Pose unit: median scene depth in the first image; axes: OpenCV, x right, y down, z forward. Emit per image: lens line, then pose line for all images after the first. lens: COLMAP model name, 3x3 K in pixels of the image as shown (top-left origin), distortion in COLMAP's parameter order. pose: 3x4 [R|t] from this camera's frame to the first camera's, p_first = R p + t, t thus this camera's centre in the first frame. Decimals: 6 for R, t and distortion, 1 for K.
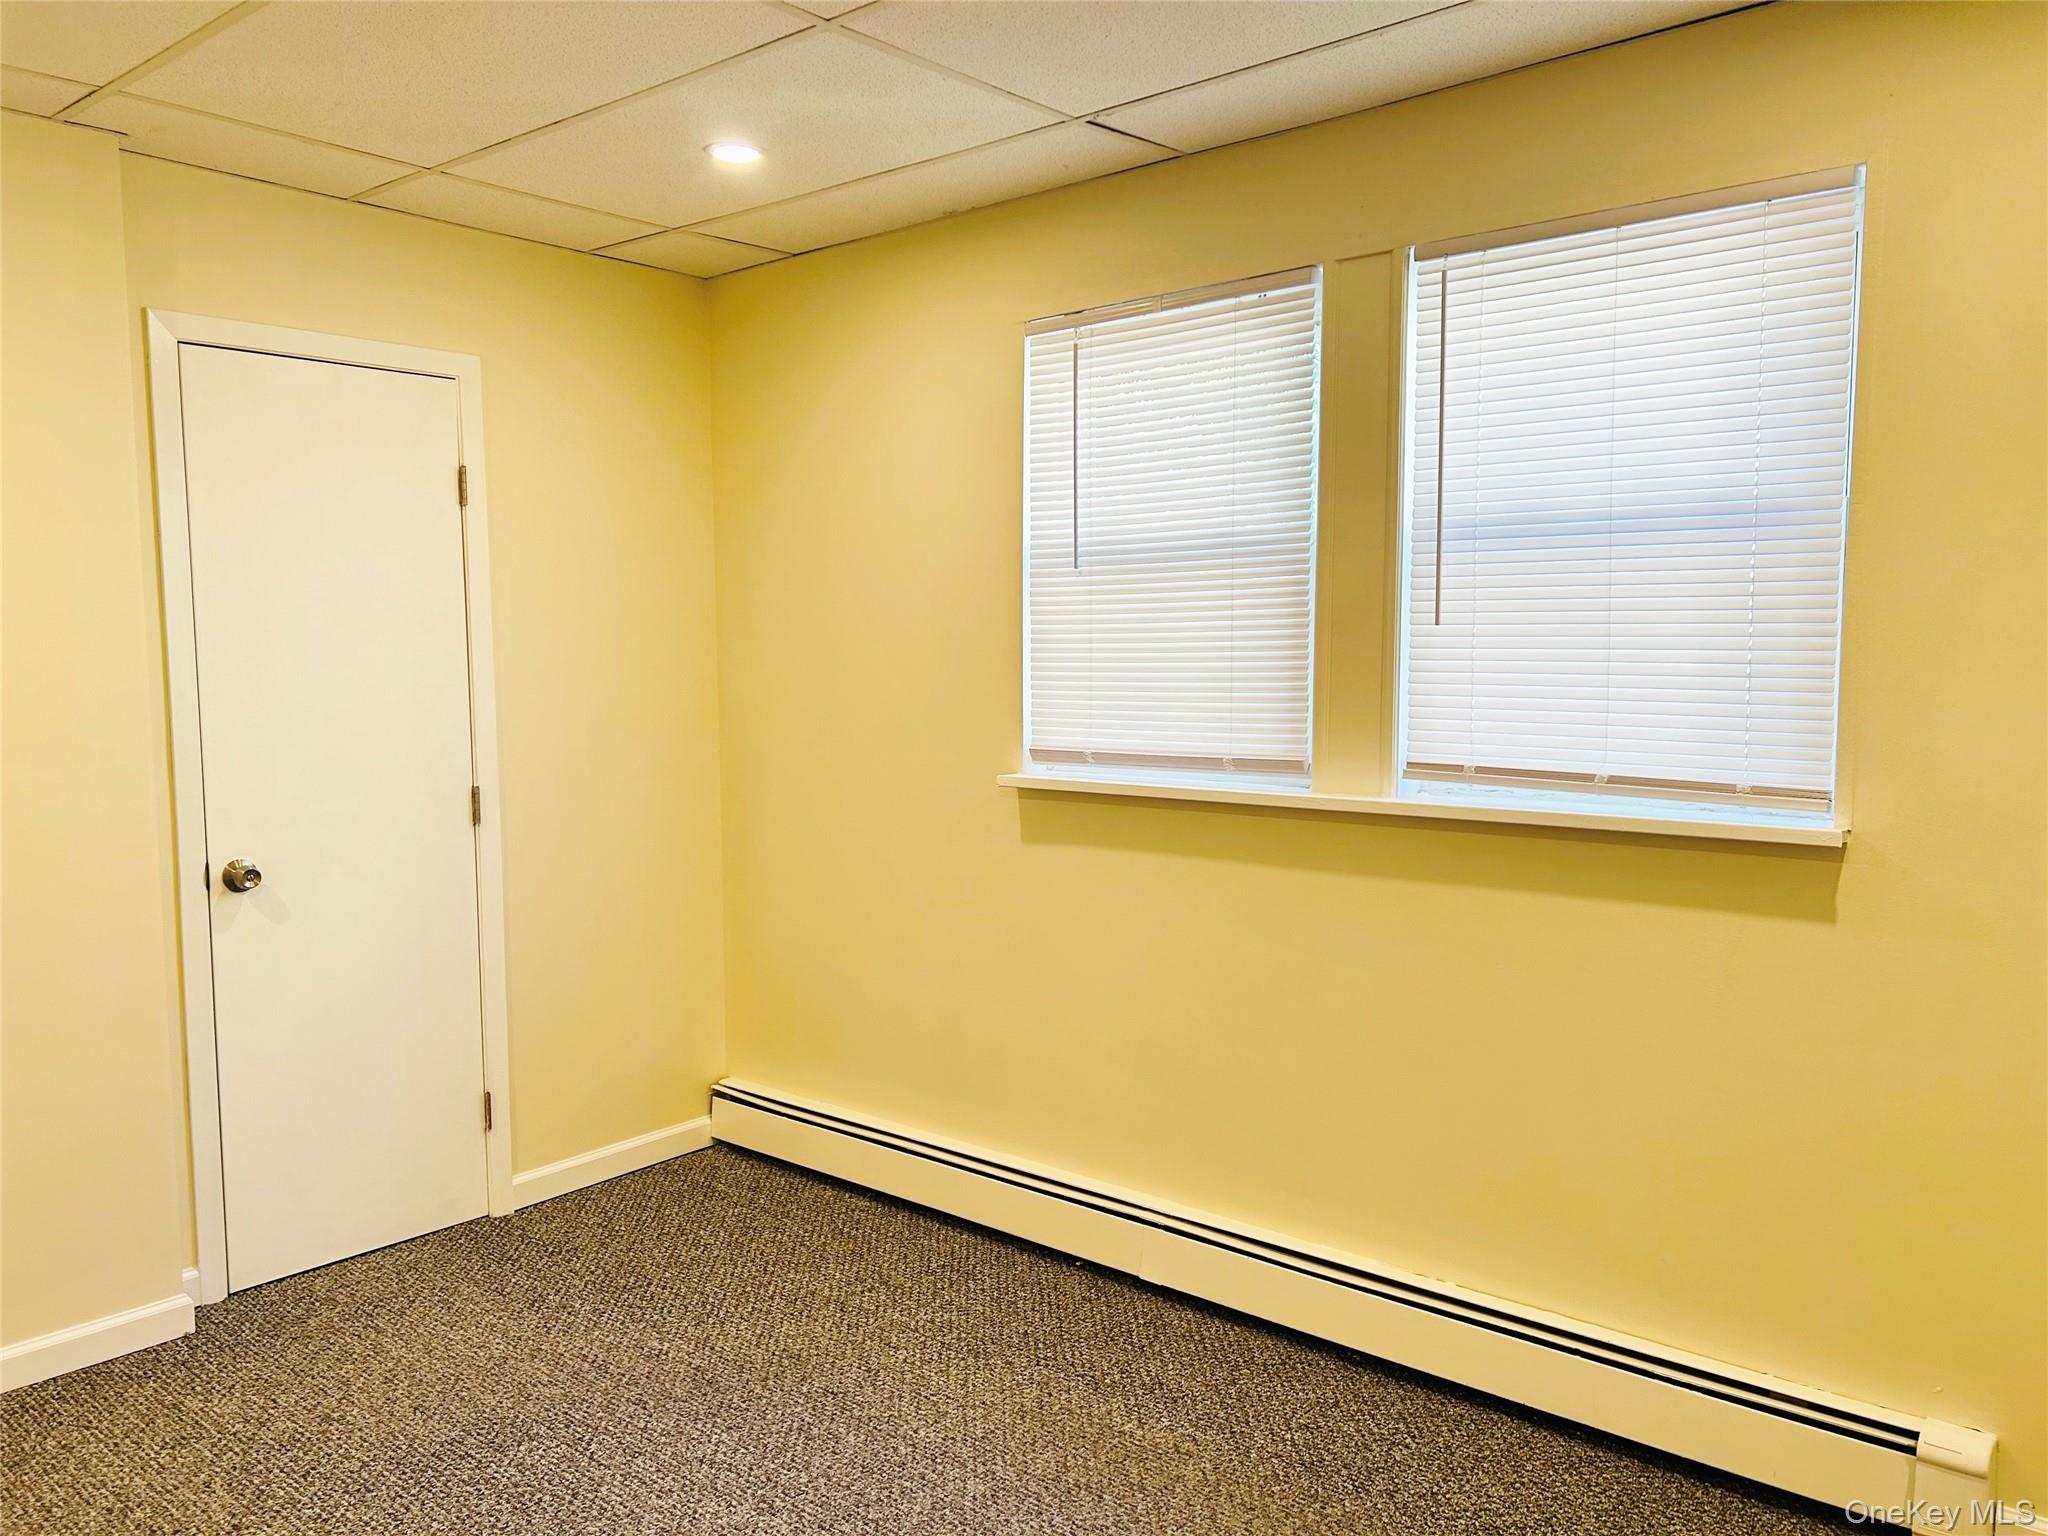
lens RADIAL K [[1544.2, 0, 1022.7], [0, 1544.2, 789.4], [0, 0, 1]] dist [0.059353, -0.064008]
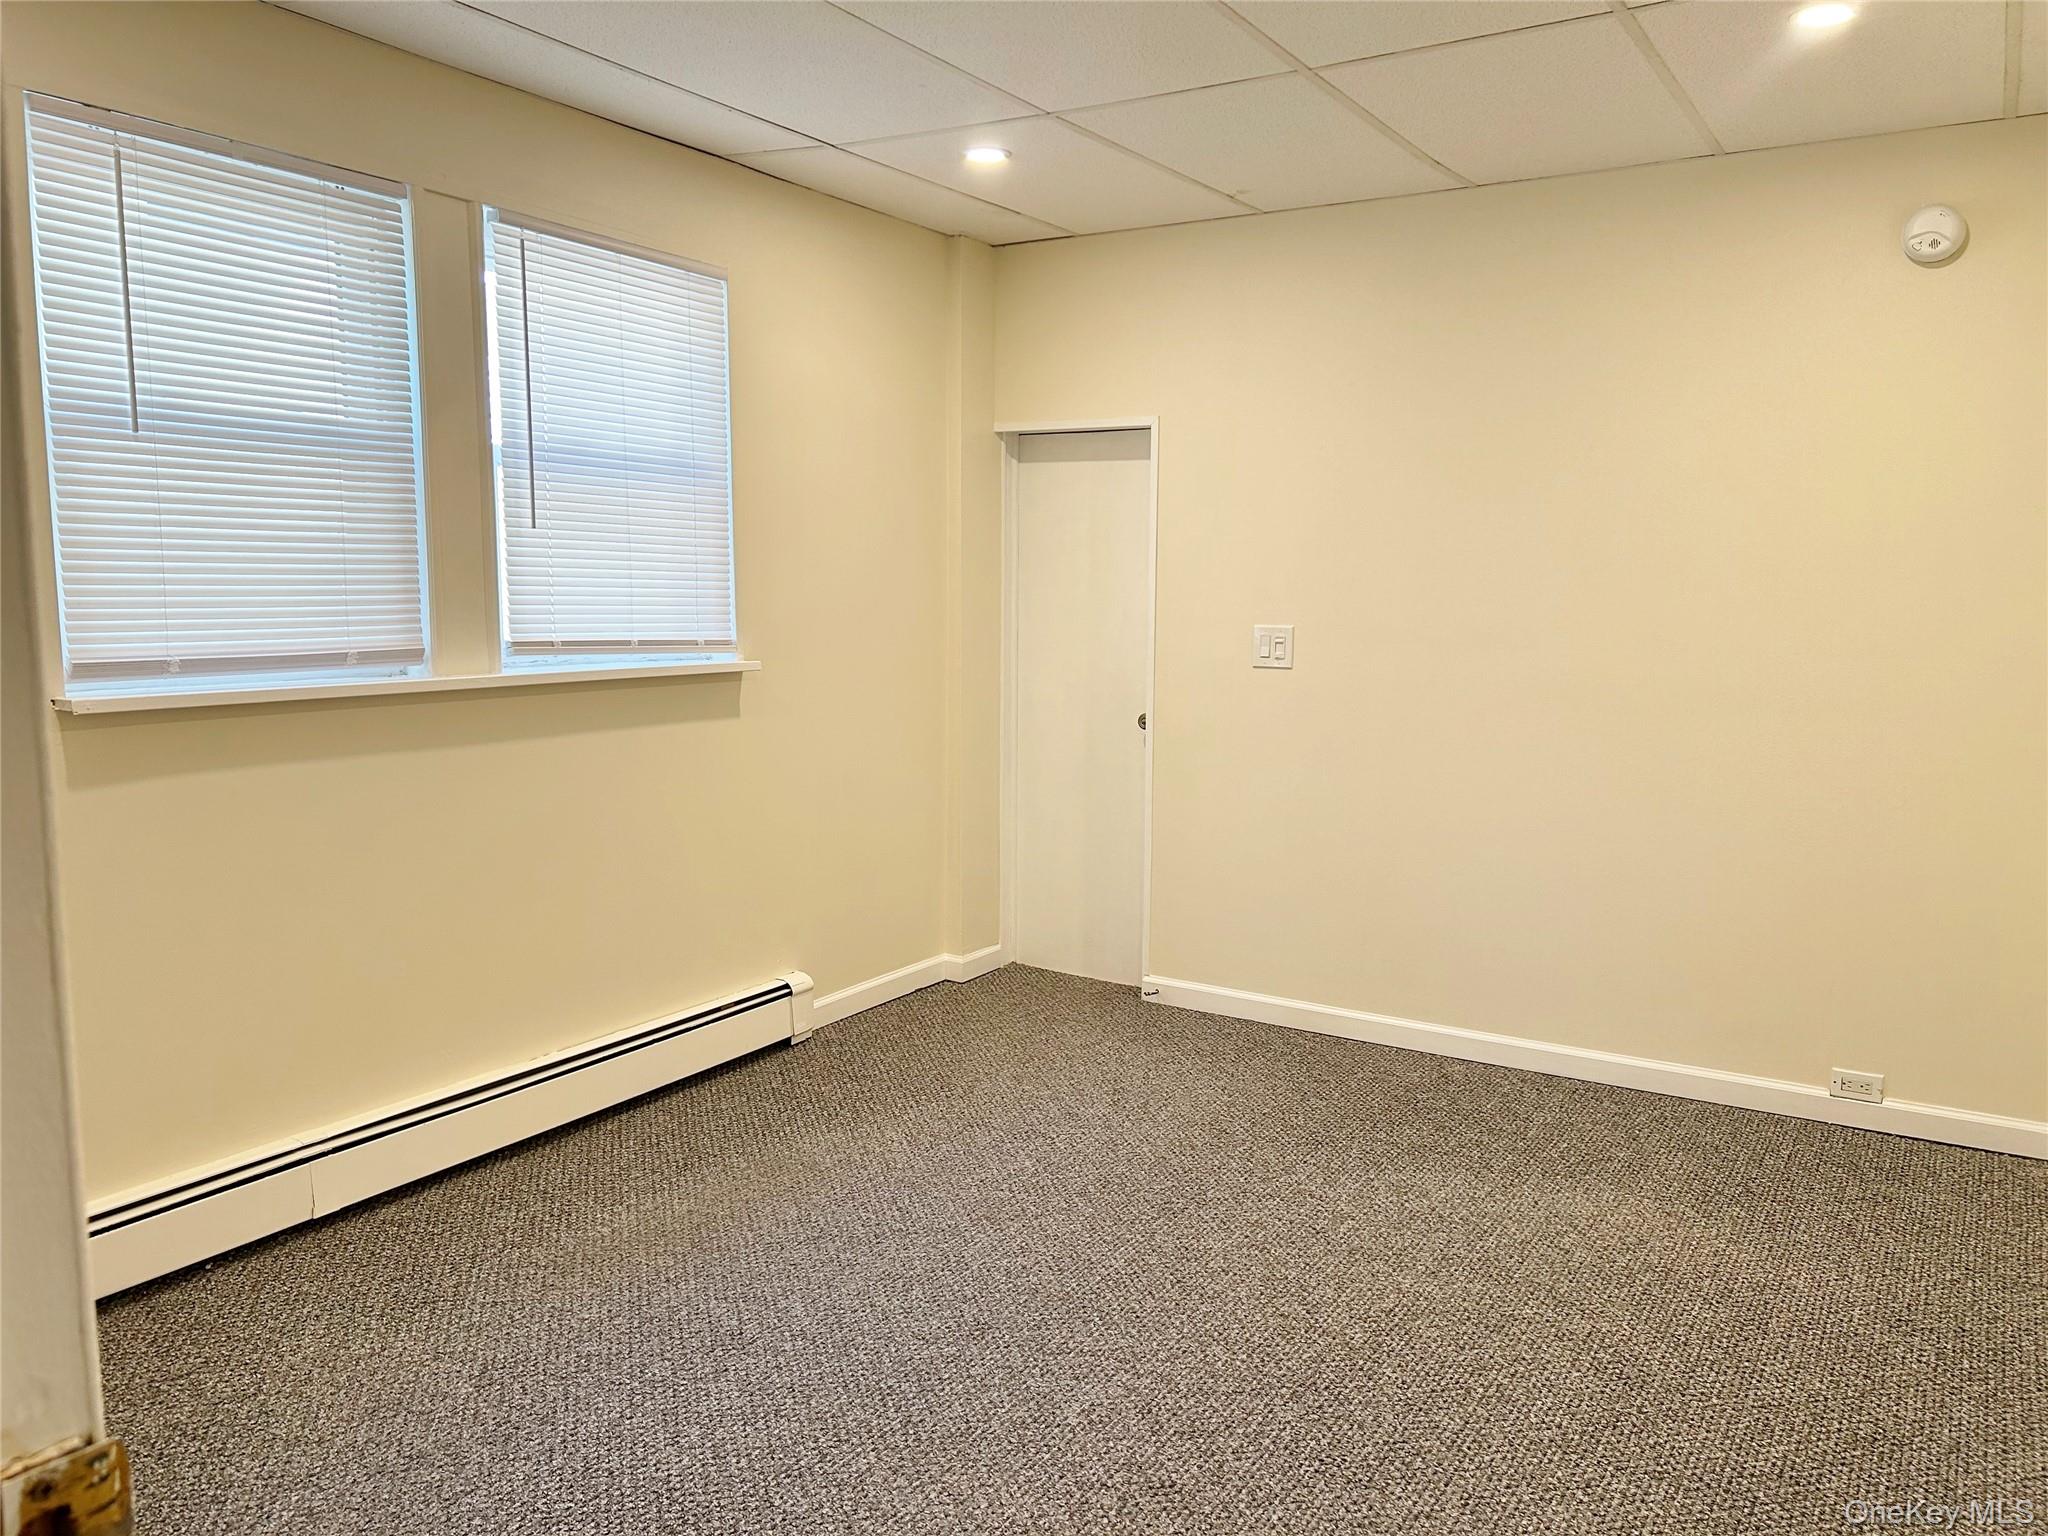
lens RADIAL K [[1544.2, 0, 1026.8], [0, 1544.2, 762.6], [0, 0, 1]] dist [0.059353, -0.064008]
pose [[-0.169551, -0.114817, 0.978810, -1.005886], [0.075729, 0.988736, 0.129099, -0.050384], [-0.982608, 0.096014, -0.158946, 0.804774]]
